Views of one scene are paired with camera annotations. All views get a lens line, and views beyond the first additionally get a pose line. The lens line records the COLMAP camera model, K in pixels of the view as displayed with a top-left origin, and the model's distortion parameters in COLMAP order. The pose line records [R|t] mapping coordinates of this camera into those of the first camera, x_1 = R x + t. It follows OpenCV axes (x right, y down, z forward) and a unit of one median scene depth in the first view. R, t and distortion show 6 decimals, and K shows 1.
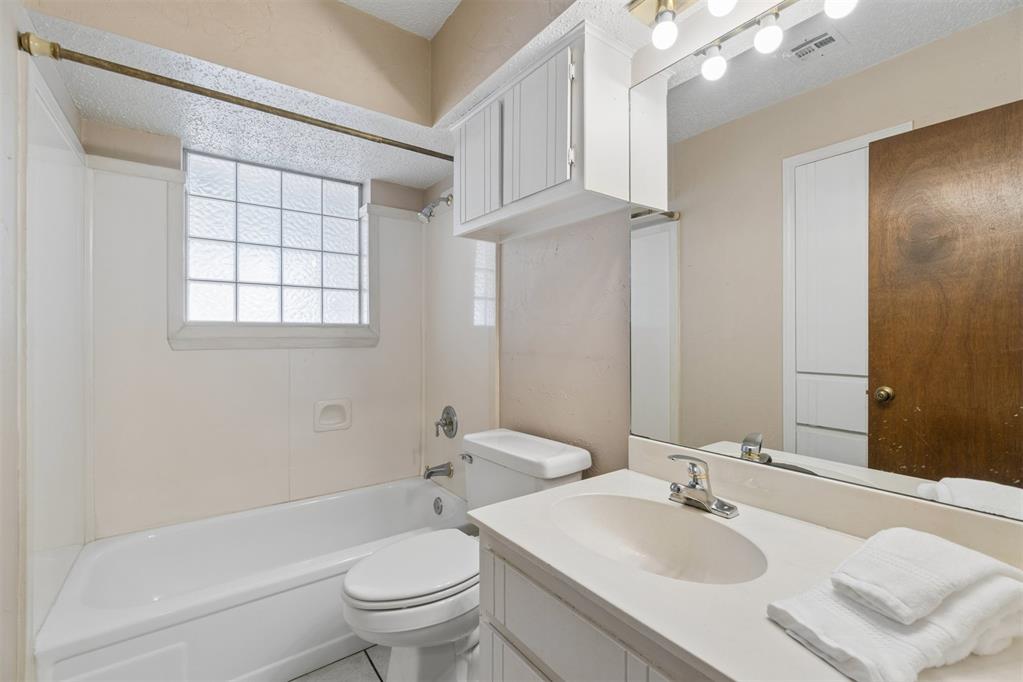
lens RADIAL K [[439.6, 0, 512.4], [0, 439.6, 335.0], [0, 0, 1]] dist [-0.004759, 0.000225]
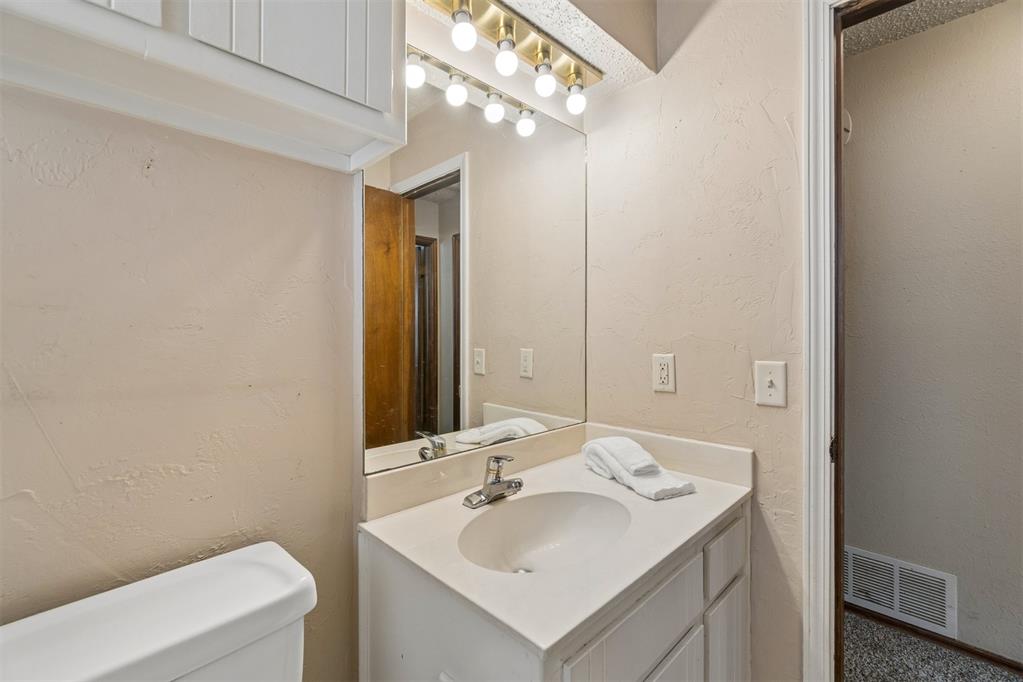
lens RADIAL K [[439.6, 0, 512.4], [0, 439.6, 335.0], [0, 0, 1]] dist [-0.004759, 0.000225]
pose [[-0.155728, 0.001371, 0.987799, -0.633683], [-0.004407, 0.999988, -0.002082, -0.020975], [-0.987790, -0.004677, -0.155720, 1.051273]]
